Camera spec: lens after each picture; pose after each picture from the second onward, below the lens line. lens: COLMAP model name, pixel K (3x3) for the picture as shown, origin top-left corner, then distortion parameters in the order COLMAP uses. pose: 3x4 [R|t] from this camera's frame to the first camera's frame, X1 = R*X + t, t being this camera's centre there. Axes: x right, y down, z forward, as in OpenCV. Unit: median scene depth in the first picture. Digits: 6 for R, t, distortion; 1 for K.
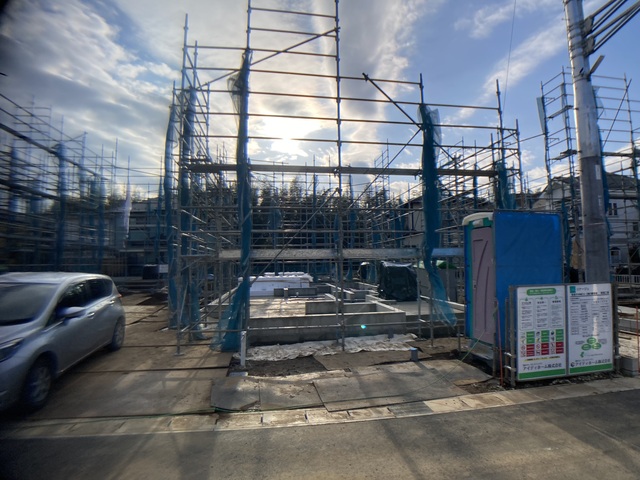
lens RADIAL K [[349.6, 0, 325.9], [0, 349.6, 237.5], [0, 0, 1]] dist [-0.069740, 0.010858]
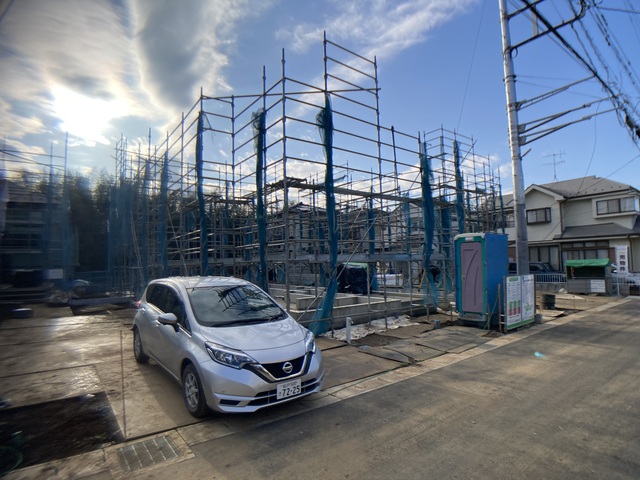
lens RADIAL K [[349.6, 0, 320.9], [0, 349.6, 239.2], [0, 0, 1]] dist [-0.069740, 0.010858]
pose [[0.885799, 0.026236, 0.463326, -1.137748], [-0.024197, 0.999654, -0.010343, -0.010177], [-0.463437, -0.002049, 0.886127, -0.134126]]
